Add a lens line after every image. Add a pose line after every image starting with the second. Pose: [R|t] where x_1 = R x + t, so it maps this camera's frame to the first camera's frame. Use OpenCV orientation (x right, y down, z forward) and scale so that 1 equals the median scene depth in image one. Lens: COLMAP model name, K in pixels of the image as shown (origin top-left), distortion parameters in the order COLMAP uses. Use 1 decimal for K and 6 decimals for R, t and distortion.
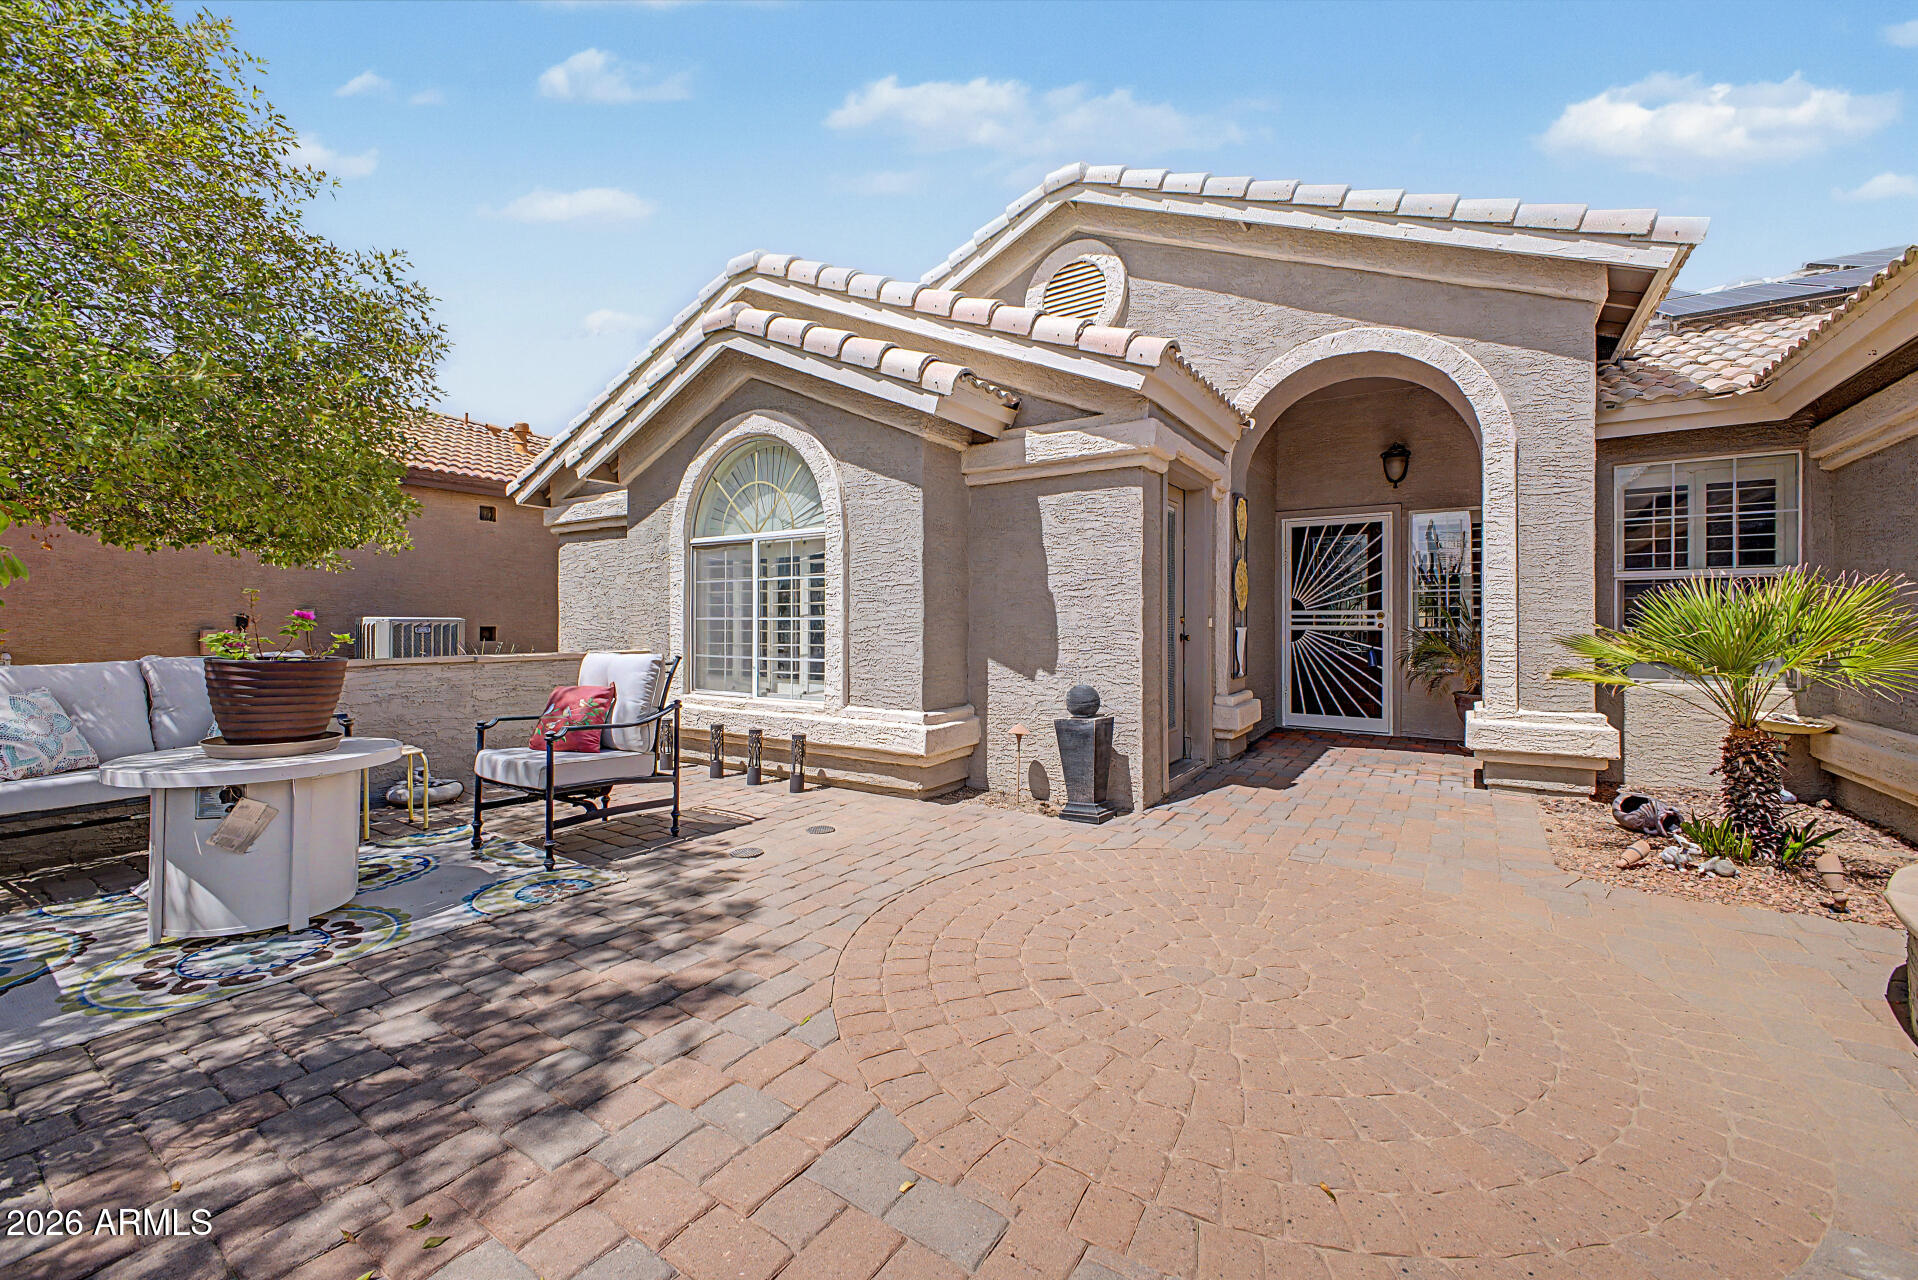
lens RADIAL K [[756.1, 0, 968.4], [0, 756.1, 620.6], [0, 0, 1]] dist [0.000012, -0.000015]
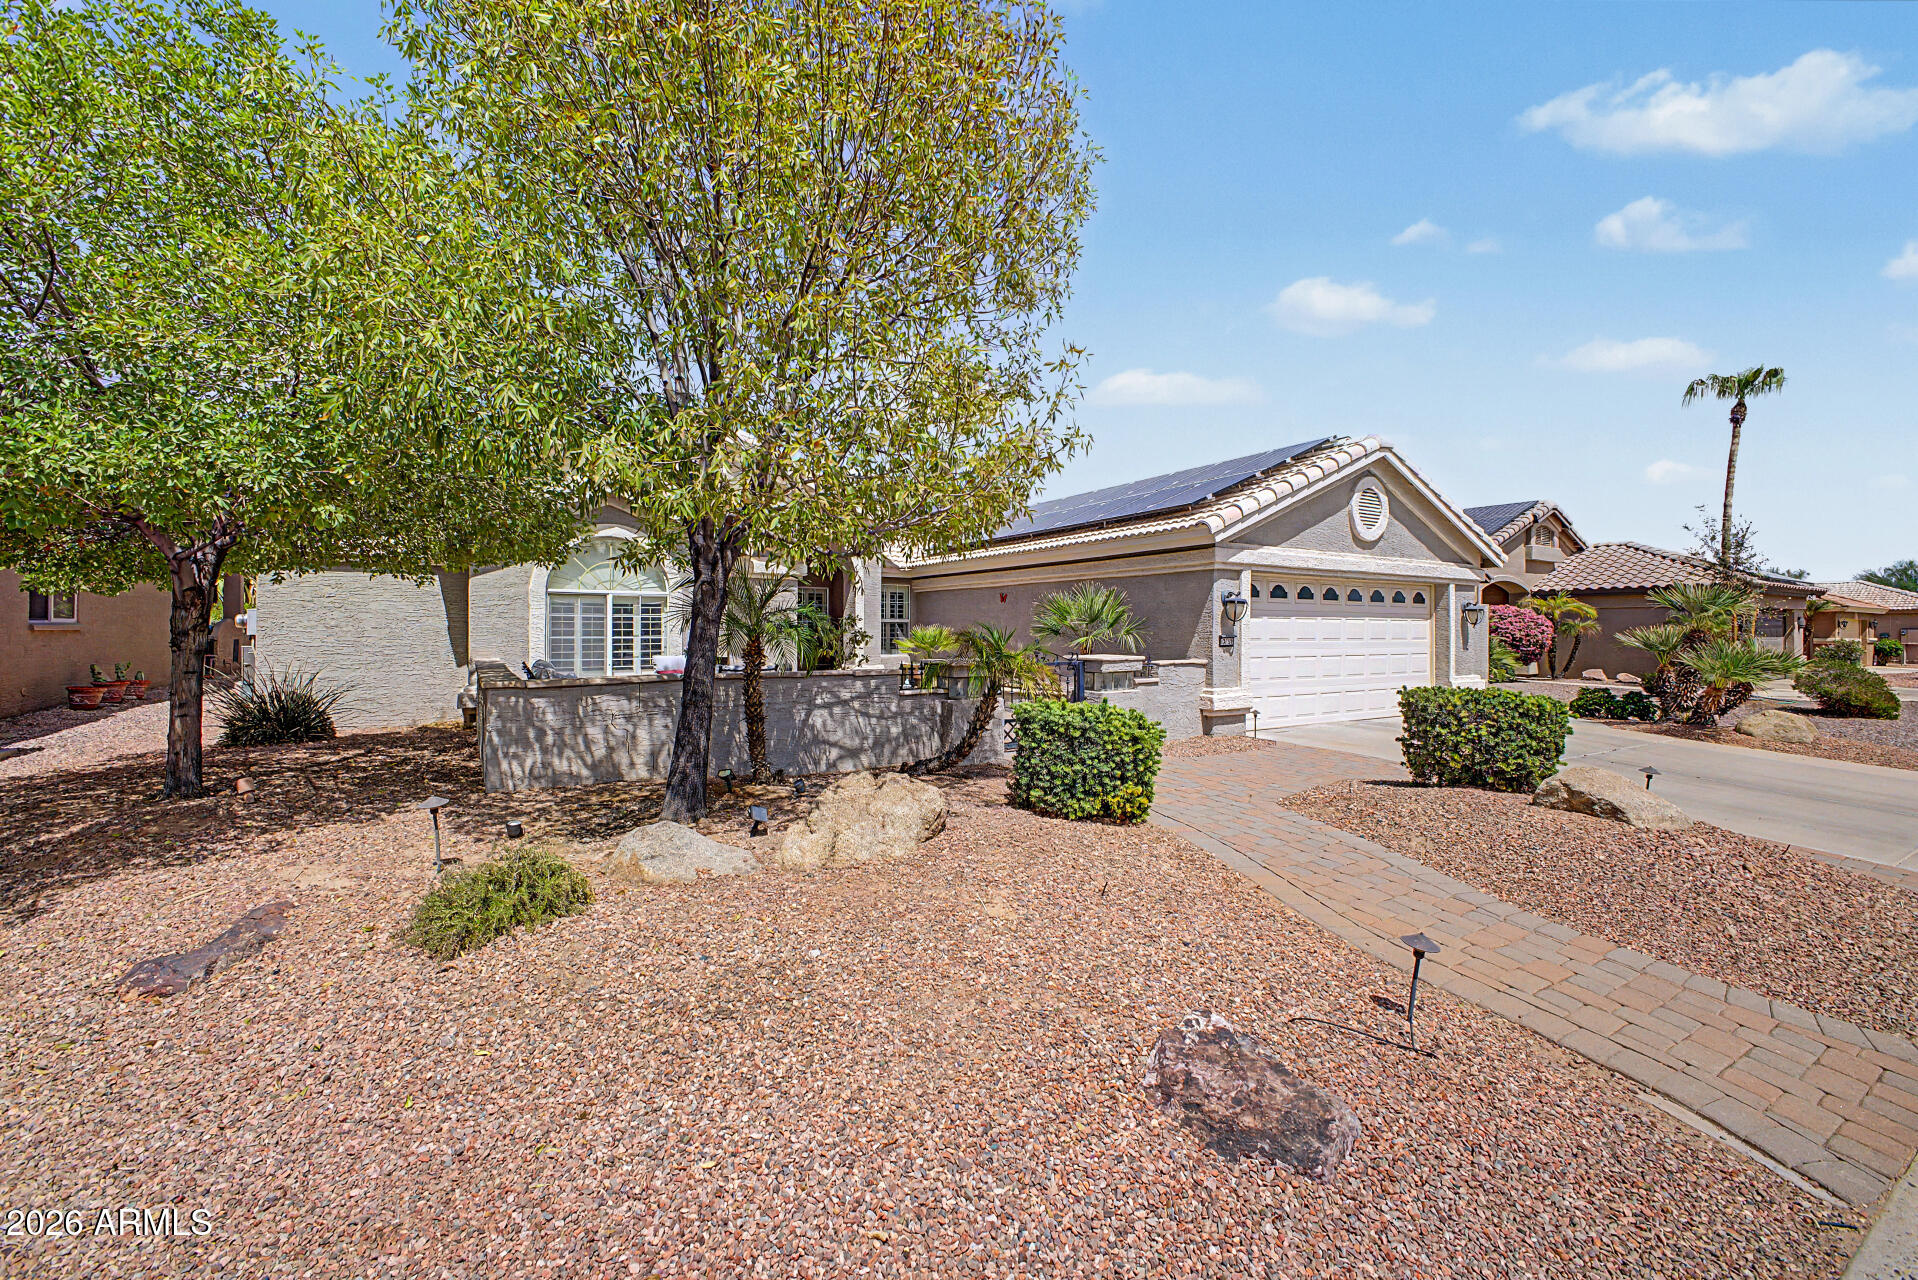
lens RADIAL K [[756.1, 0, 968.4], [0, 756.1, 620.6], [0, 0, 1]] dist [0.000012, -0.000015]
pose [[0.436611, 0.011351, 0.899579, -1.551499], [-0.002446, 0.999932, -0.011430, -0.024353], [-0.899647, 0.002790, 0.436609, -0.576824]]
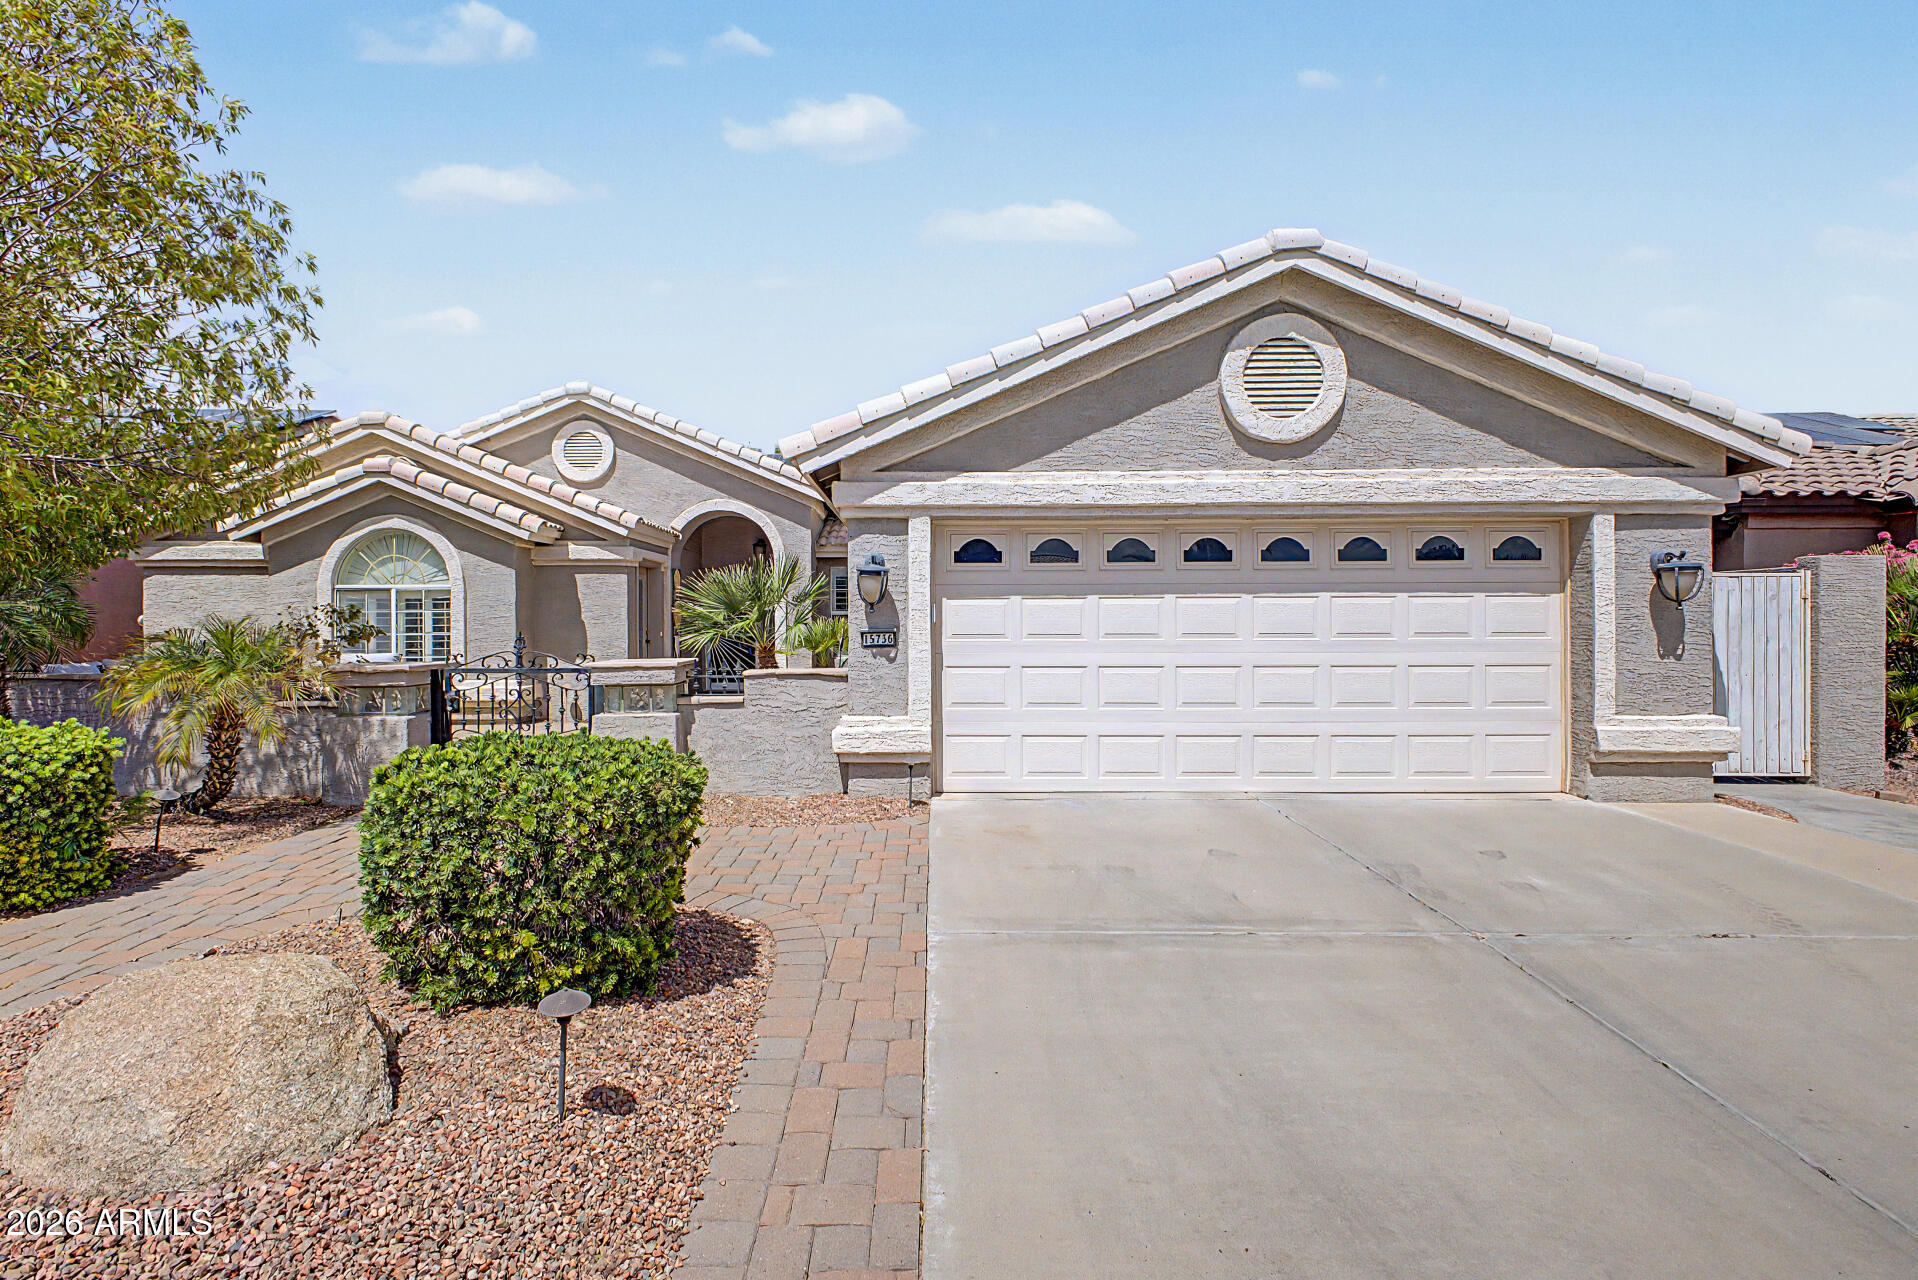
lens RADIAL K [[895.4, 0, 938.1], [0, 895.4, 634.4], [0, 0, 1]] dist [0.013270, -0.000099]
pose [[0.837446, -0.010621, 0.546417, -0.365569], [0.005715, 0.999927, 0.010676, -0.017199], [-0.546490, -0.005818, 0.837445, -1.402146]]
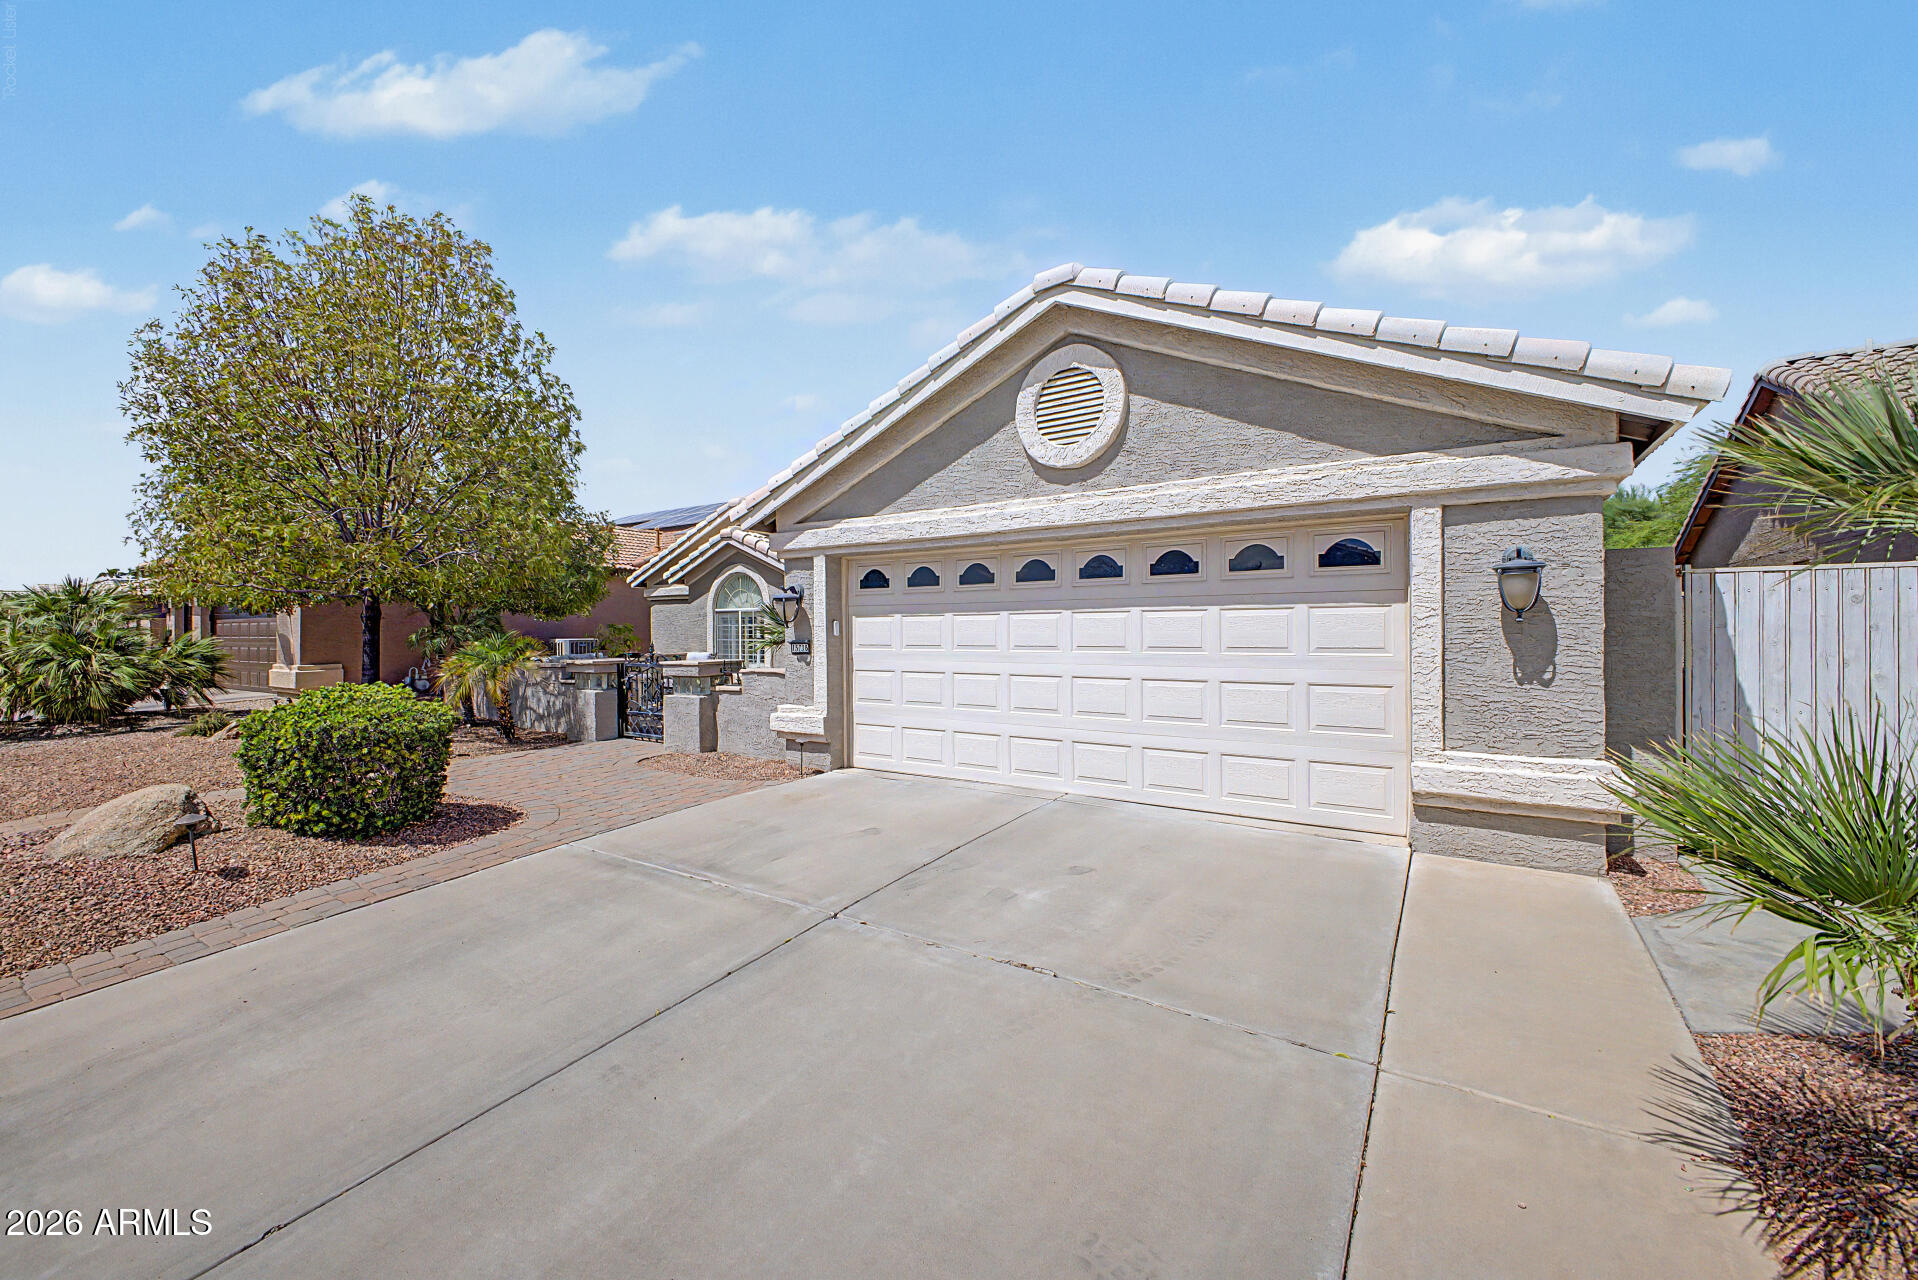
lens RADIAL K [[769.2, 0, 959.0], [0, 769.2, 640.0], [0, 0, 1]] dist [0.027657, -0.000010]
pose [[0.999950, -0.007642, -0.006432, 0.515467], [0.007712, 0.999910, 0.010995, -0.026026], [0.006347, -0.011044, 0.999919, -1.743321]]
